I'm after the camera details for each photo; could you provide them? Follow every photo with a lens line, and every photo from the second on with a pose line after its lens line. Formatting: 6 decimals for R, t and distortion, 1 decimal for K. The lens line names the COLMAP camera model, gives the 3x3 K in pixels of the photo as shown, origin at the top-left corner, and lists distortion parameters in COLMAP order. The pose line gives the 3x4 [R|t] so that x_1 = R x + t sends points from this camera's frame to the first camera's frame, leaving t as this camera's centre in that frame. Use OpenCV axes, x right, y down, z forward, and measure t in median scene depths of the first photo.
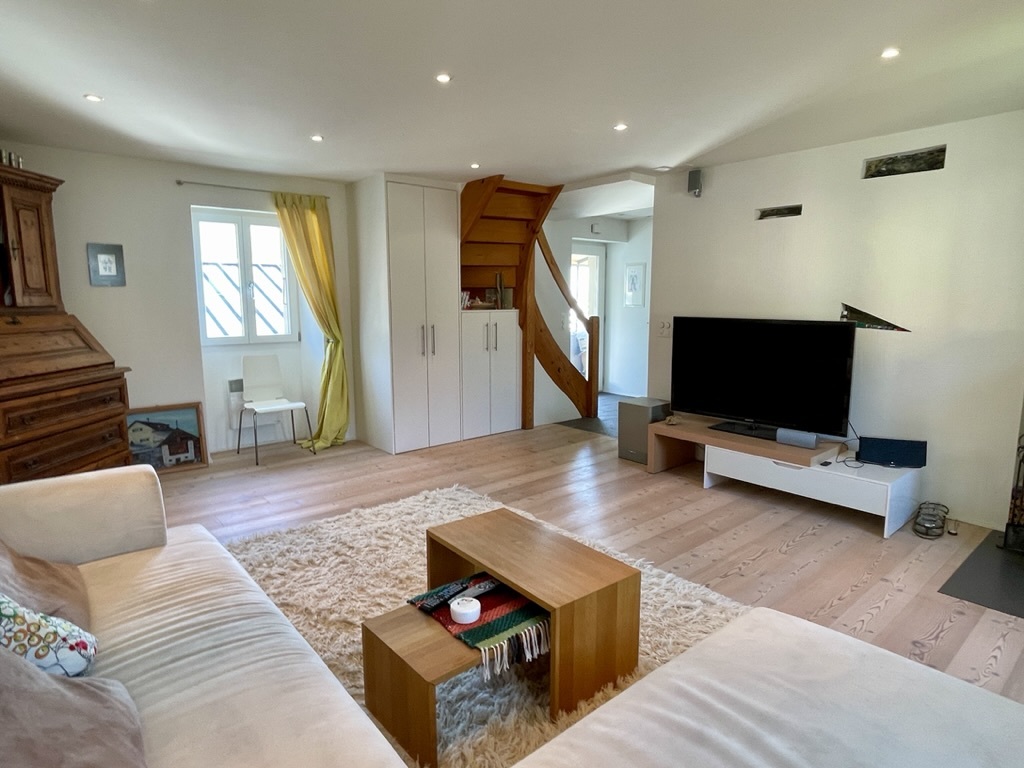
lens RADIAL K [[571.0, 0, 512.0], [0, 571.0, 384.0], [0, 0, 1]] dist [-0.000138, -0.000181]
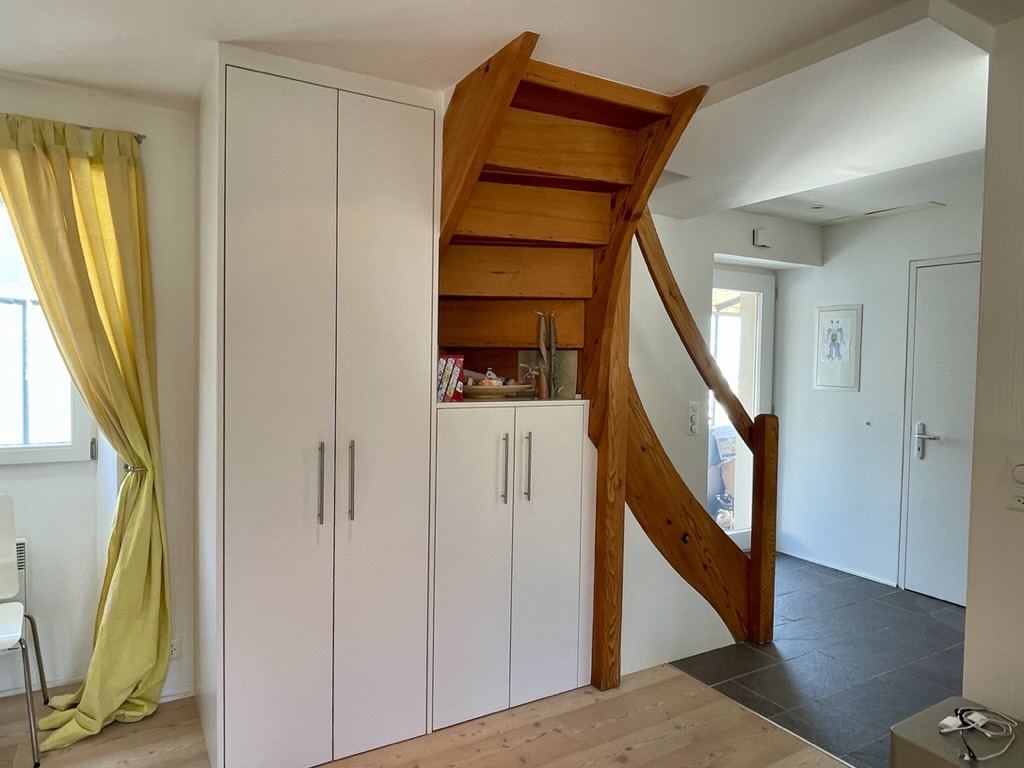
lens RADIAL K [[667.8, 0, 512.0], [0, 667.8, 384.0], [0, 0, 1]] dist [0.004487, 0.001082]
pose [[0.986130, 0.023022, -0.164369, 0.036495], [-0.041777, 0.992877, -0.111575, -0.085459], [0.160630, 0.116894, 0.980068, 0.508443]]
